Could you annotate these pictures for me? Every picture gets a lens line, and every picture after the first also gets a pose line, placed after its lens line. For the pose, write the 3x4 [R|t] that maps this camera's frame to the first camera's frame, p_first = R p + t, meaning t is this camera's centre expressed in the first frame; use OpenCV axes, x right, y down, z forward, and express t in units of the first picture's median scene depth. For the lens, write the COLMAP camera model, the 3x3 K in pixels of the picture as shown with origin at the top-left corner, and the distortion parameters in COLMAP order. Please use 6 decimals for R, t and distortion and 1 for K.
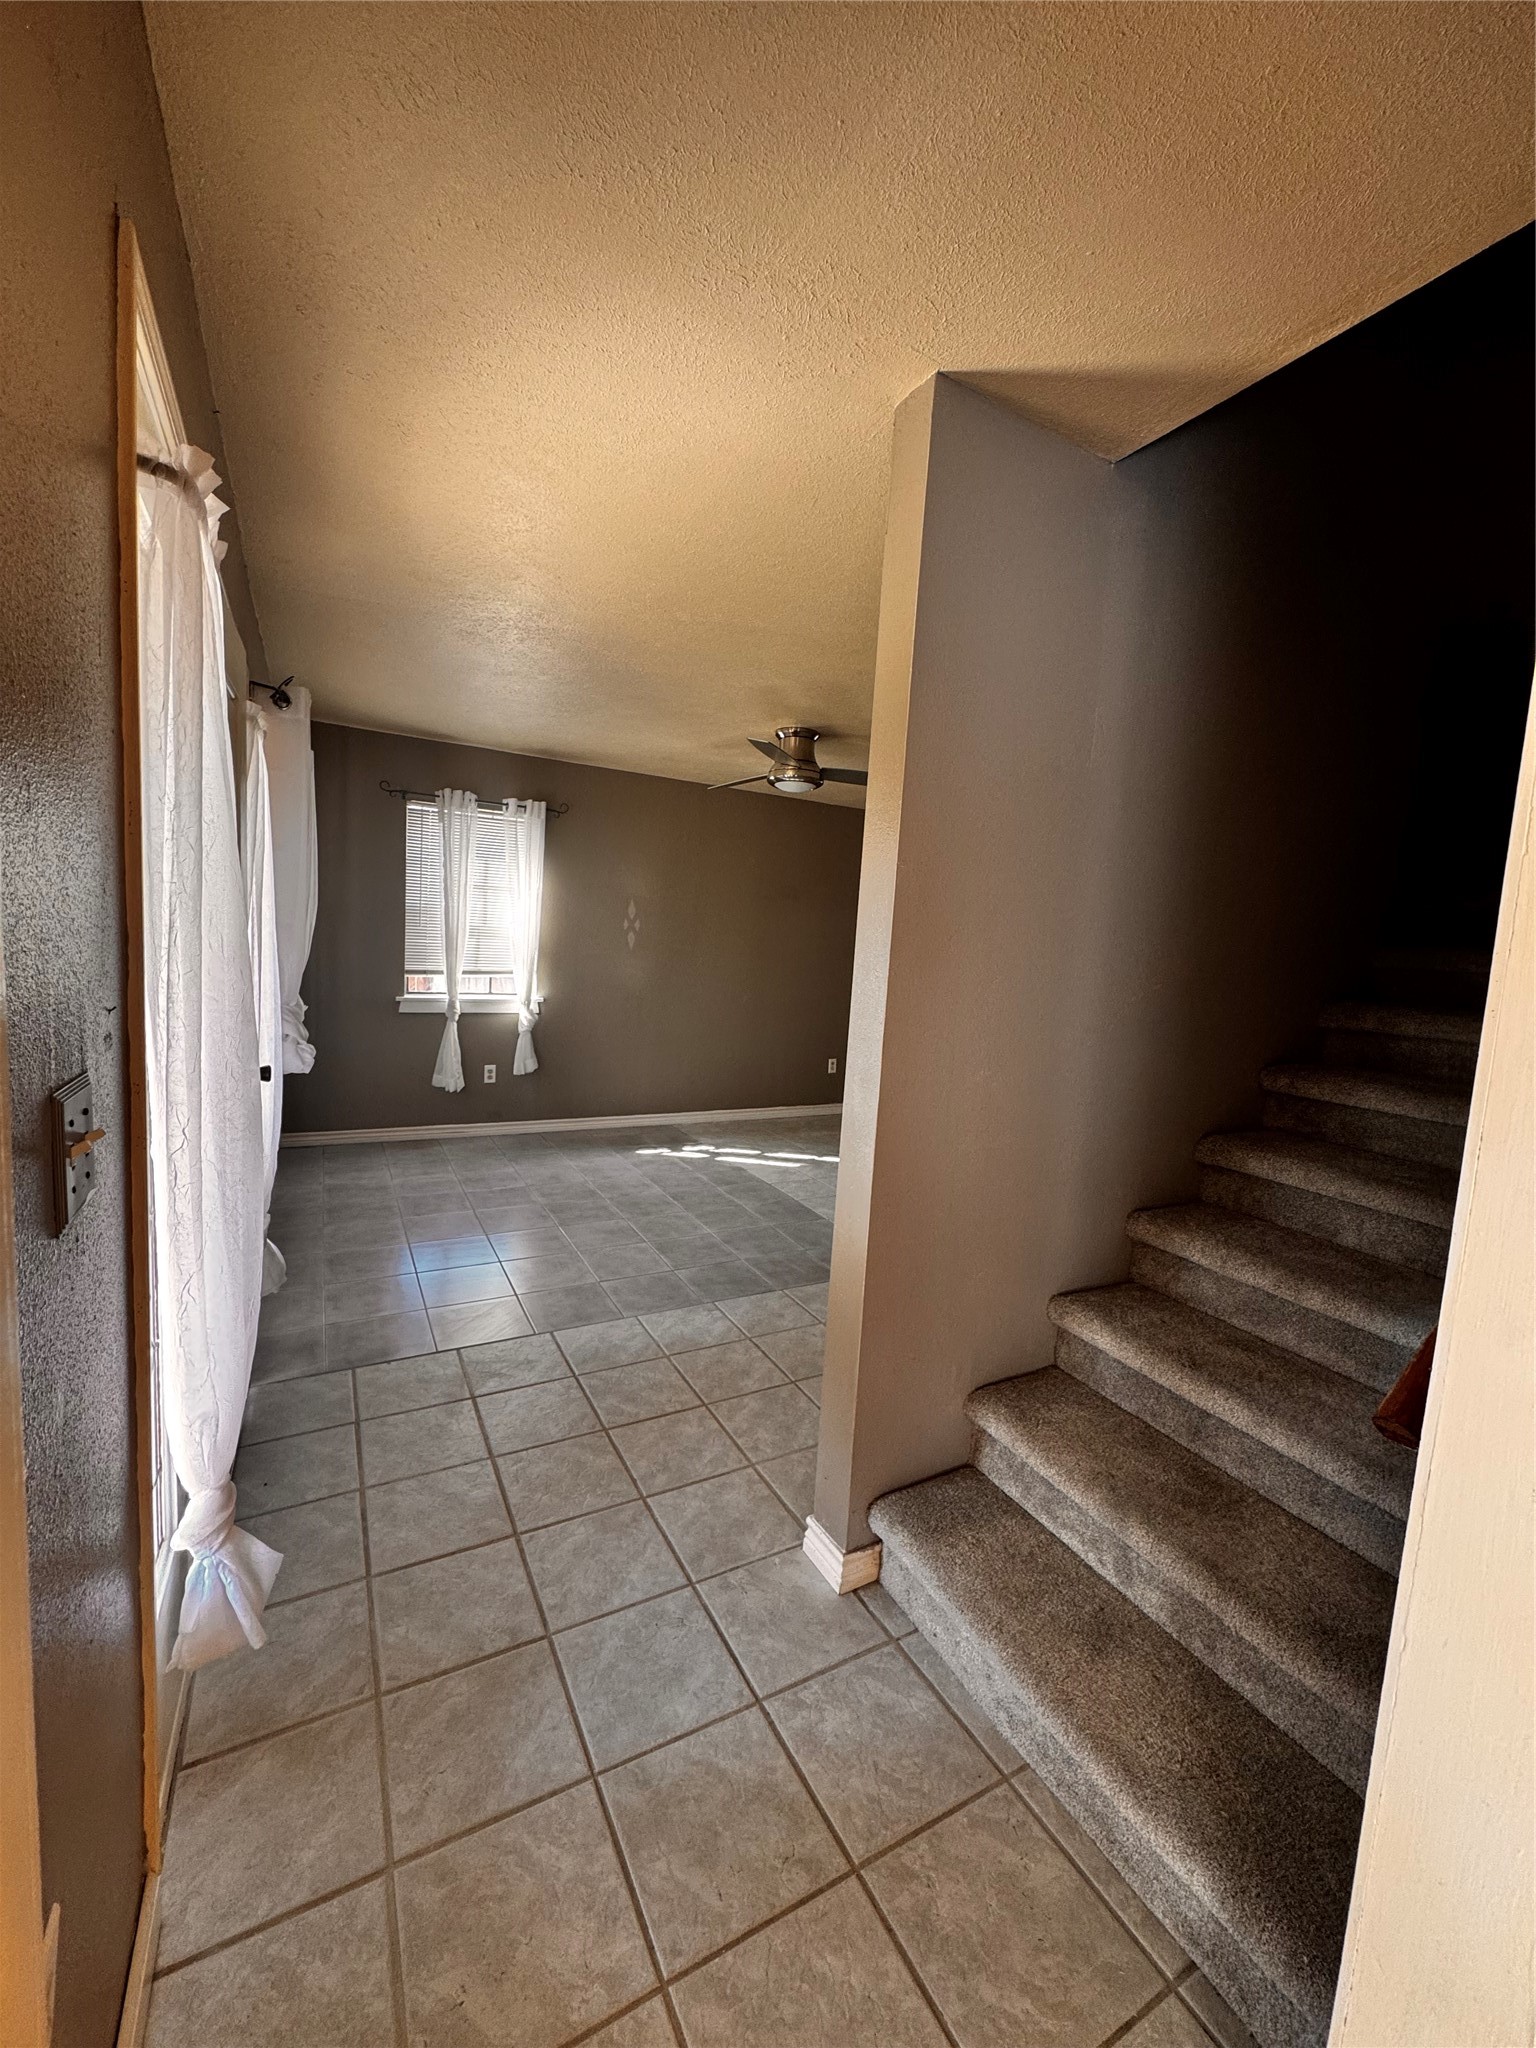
lens RADIAL K [[815.2, 0, 768.0], [0, 815.2, 1024.0], [0, 0, 1]] dist [-0.002782, 0.000578]
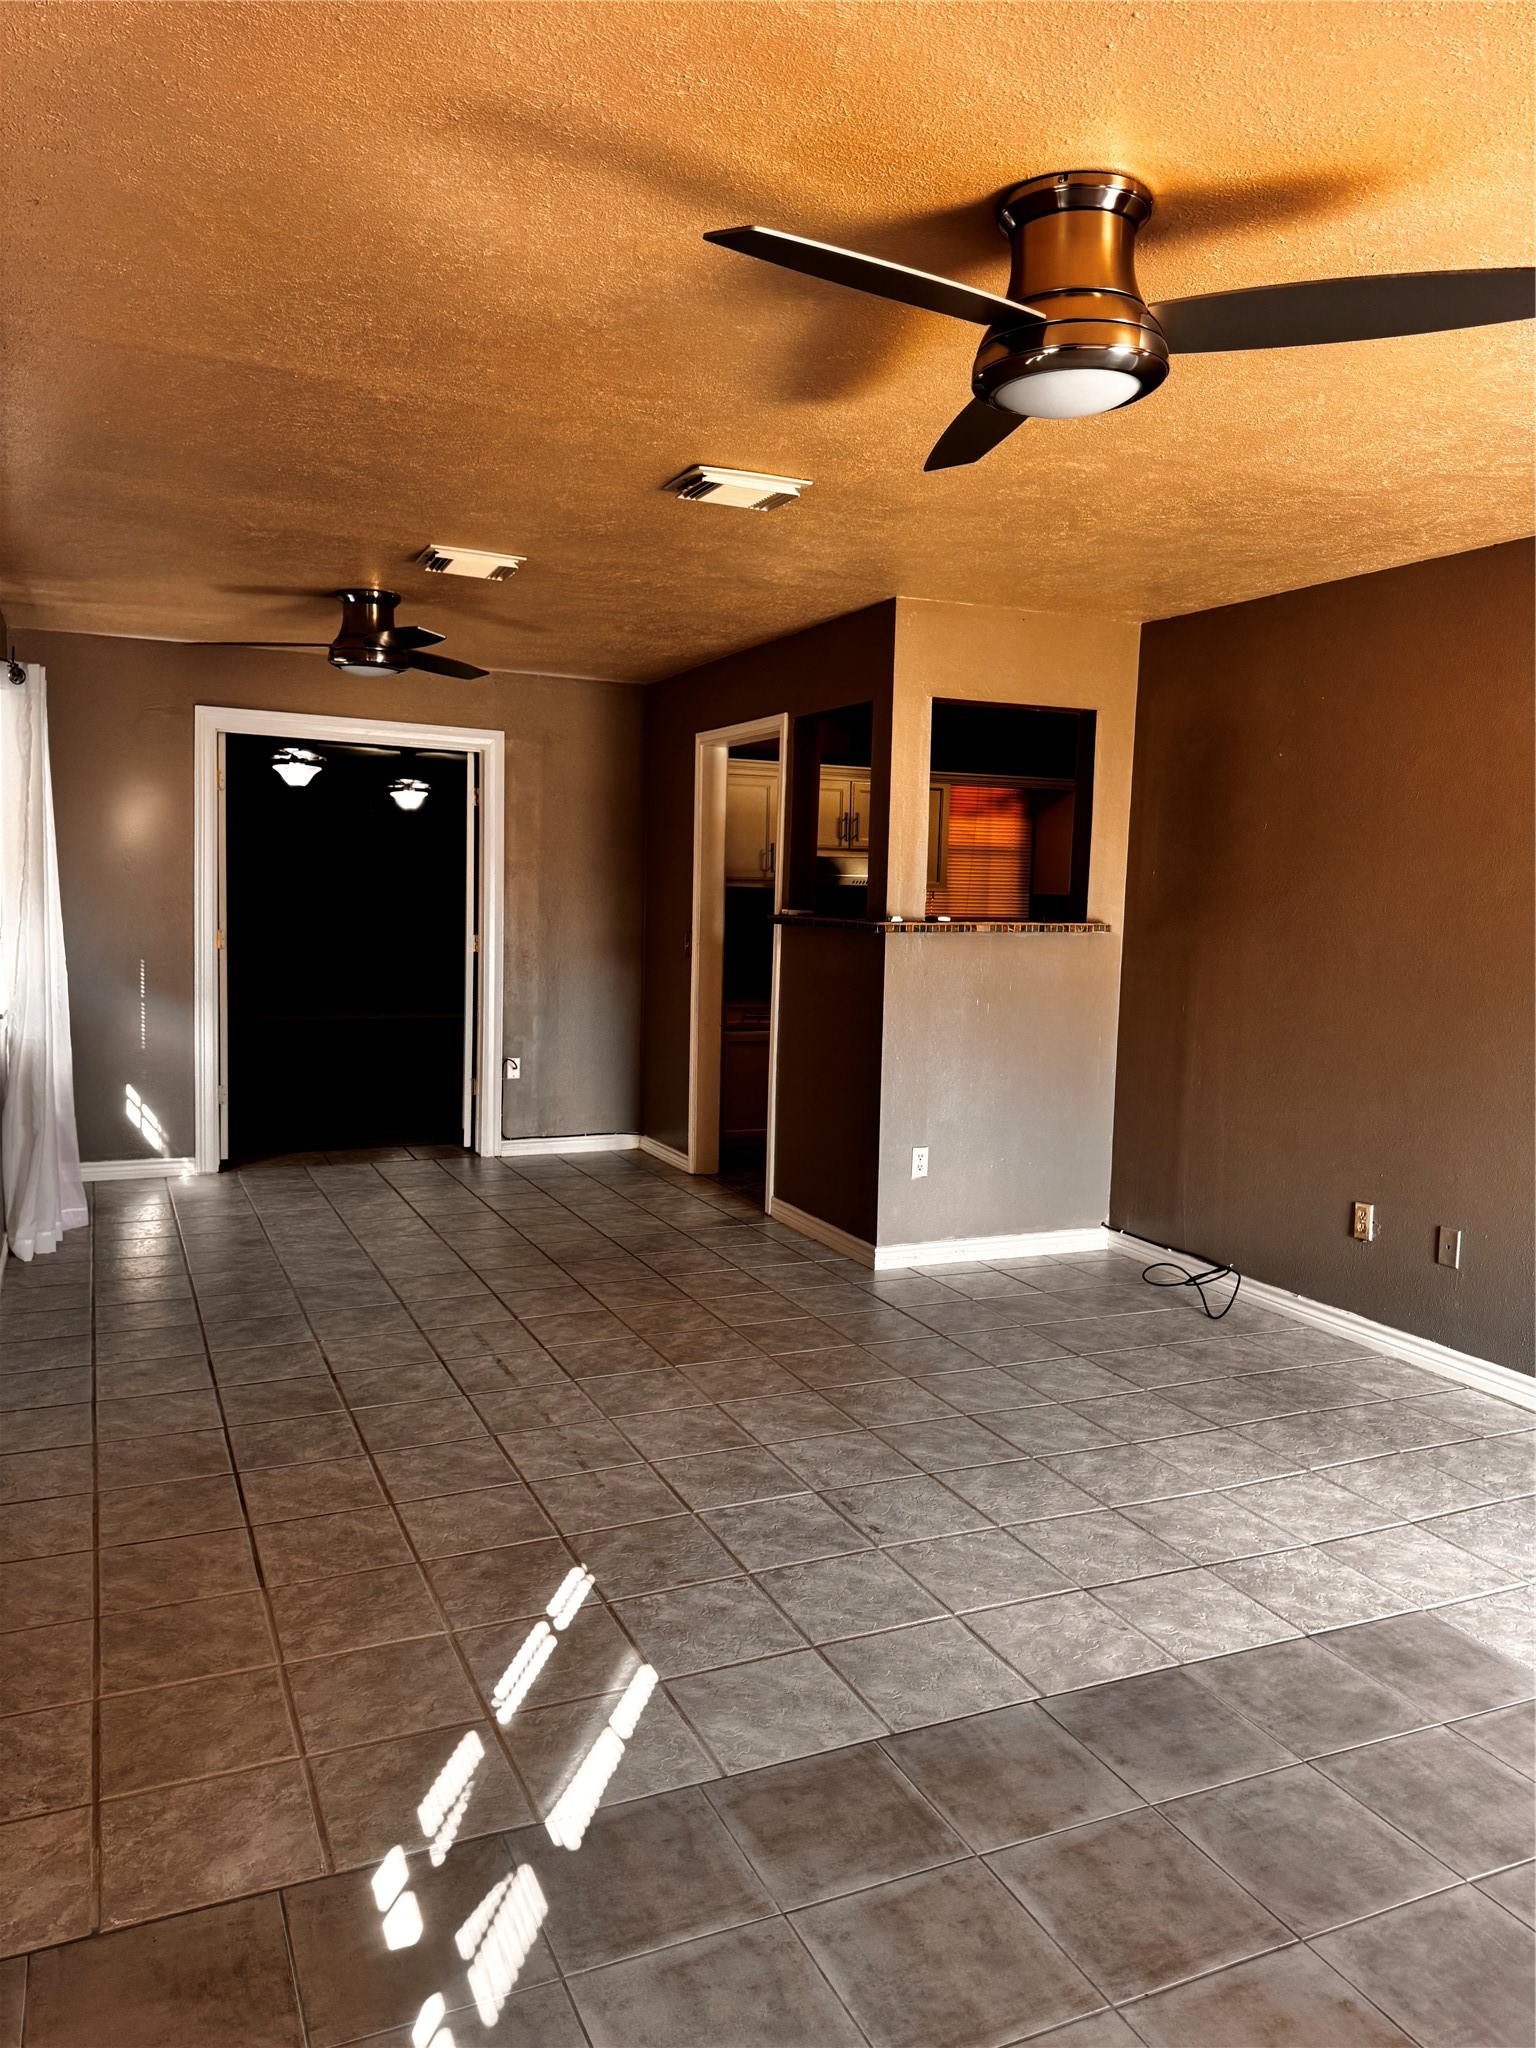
lens RADIAL K [[1460.3, 0, 768.0], [0, 1460.3, 1024.0], [0, 0, 1]] dist [0.086213, -0.107197]
pose [[0.070783, -0.137290, 0.987999, -0.443509], [0.091011, 0.987241, 0.130665, -0.112993], [-0.993331, 0.080670, 0.082375, 0.903861]]
